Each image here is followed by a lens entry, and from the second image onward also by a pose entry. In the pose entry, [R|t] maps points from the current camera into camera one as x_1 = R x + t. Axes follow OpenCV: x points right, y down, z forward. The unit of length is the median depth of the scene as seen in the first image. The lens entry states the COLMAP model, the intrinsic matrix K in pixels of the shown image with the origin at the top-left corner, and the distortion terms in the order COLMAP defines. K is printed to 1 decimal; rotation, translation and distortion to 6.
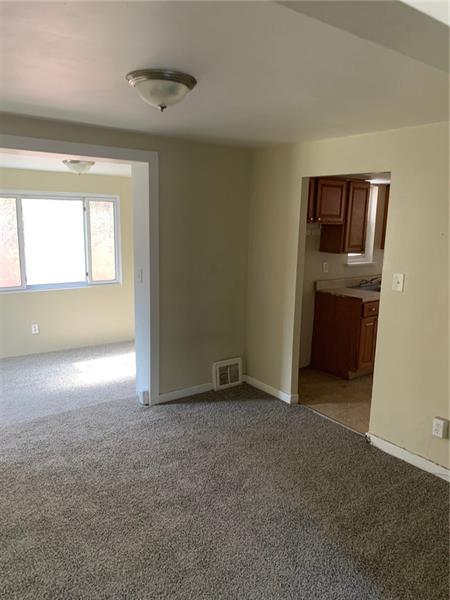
lens RADIAL K [[457.5, 0, 225.4], [0, 457.5, 305.3], [0, 0, 1]] dist [0.040467, -0.012673]
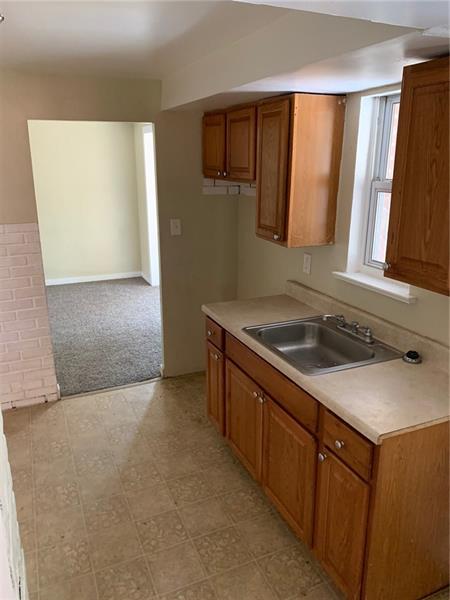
lens RADIAL K [[457.5, 0, 221.5], [0, 457.5, 299.3], [0, 0, 1]] dist [0.040467, -0.012673]
pose [[-0.217594, 0.270438, -0.937825, 0.867402], [-0.198005, 0.928638, 0.313730, -0.219742], [0.955744, 0.253960, -0.148518, 1.106771]]
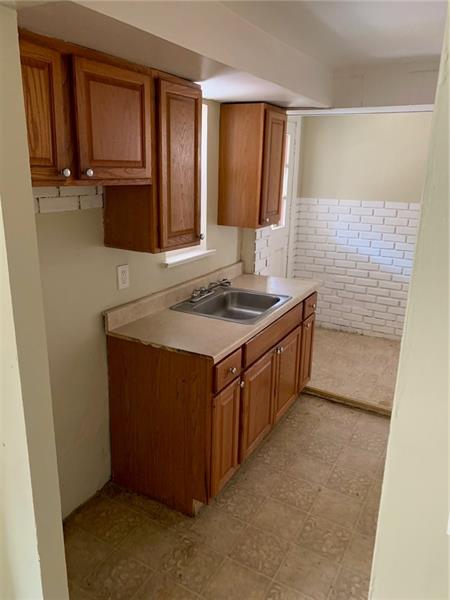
lens RADIAL K [[457.5, 0, 224.3], [0, 457.5, 298.1], [0, 0, 1]] dist [0.040467, -0.012673]
pose [[0.911267, -0.113991, 0.395725, 0.139719], [0.077926, 0.991297, 0.106103, -0.114528], [-0.404376, -0.065851, 0.912219, 0.592162]]
